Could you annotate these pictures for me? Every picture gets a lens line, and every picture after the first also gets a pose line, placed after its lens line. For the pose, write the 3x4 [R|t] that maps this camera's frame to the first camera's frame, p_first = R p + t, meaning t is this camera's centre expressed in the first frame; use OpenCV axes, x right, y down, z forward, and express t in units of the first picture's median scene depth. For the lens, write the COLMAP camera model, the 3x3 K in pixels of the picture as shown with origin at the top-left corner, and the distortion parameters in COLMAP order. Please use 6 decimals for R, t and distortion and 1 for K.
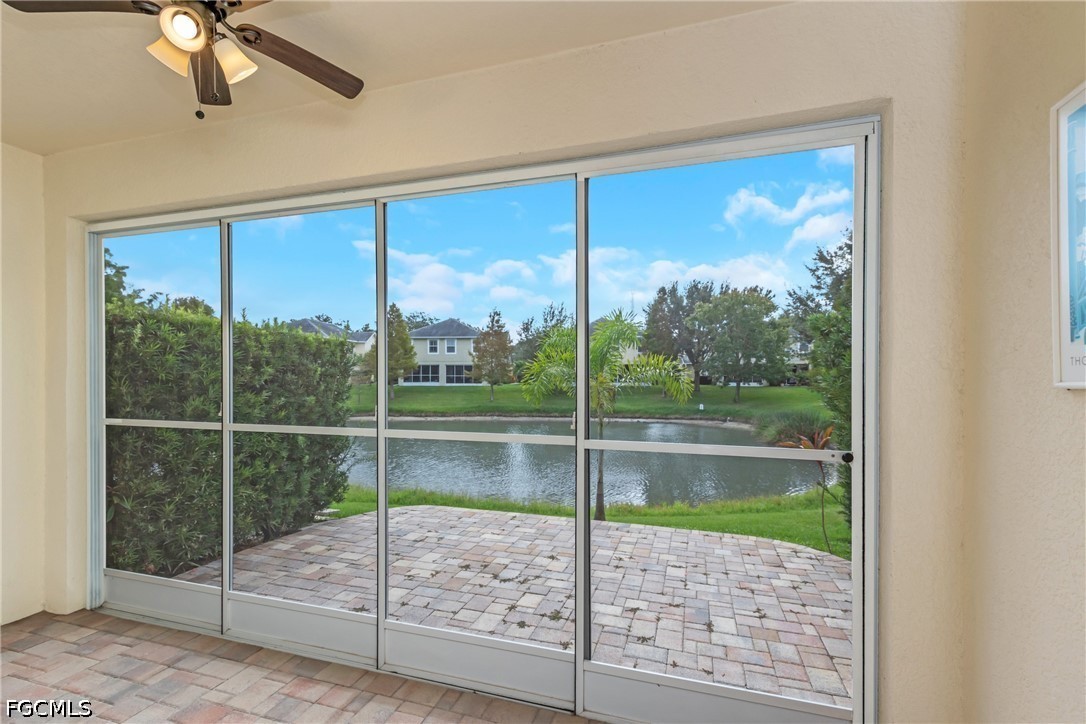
lens RADIAL K [[504.1, 0, 524.9], [0, 504.1, 366.2], [0, 0, 1]] dist [0.000407, -0.000804]
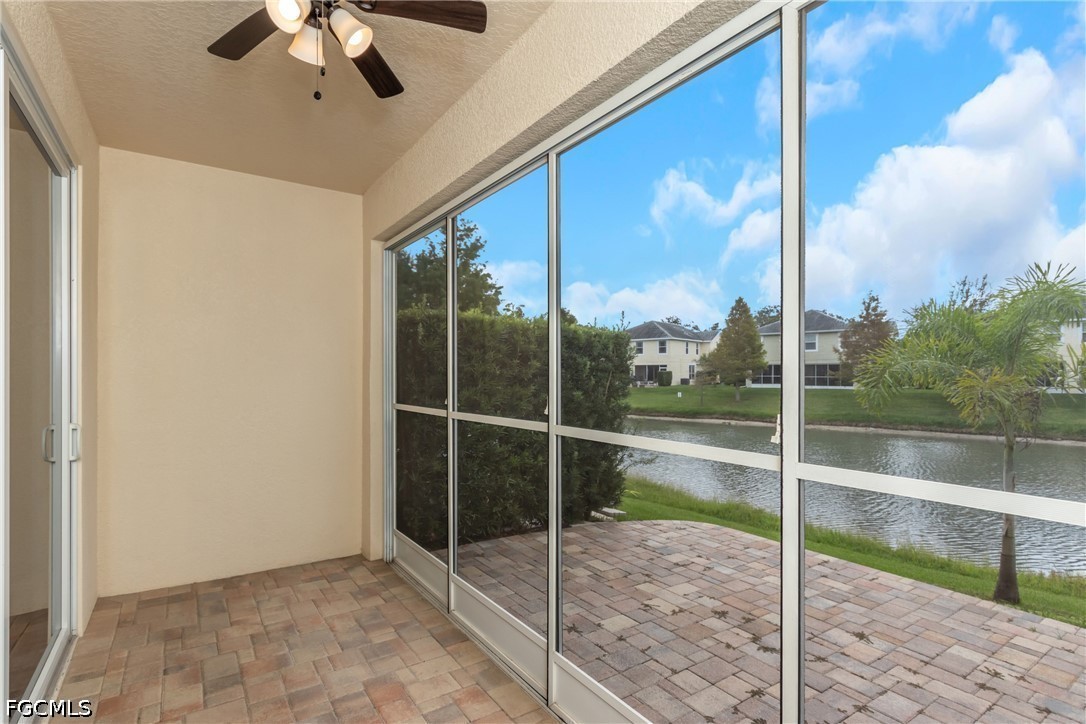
lens RADIAL K [[515.6, 0, 520.5], [0, 515.6, 369.9], [0, 0, 1]] dist [0.000222, -0.001484]
pose [[0.786724, -0.004526, -0.617288, 0.110321], [0.008050, 0.999963, 0.002927, 0.016783], [0.617253, -0.007271, 0.786731, 0.162026]]
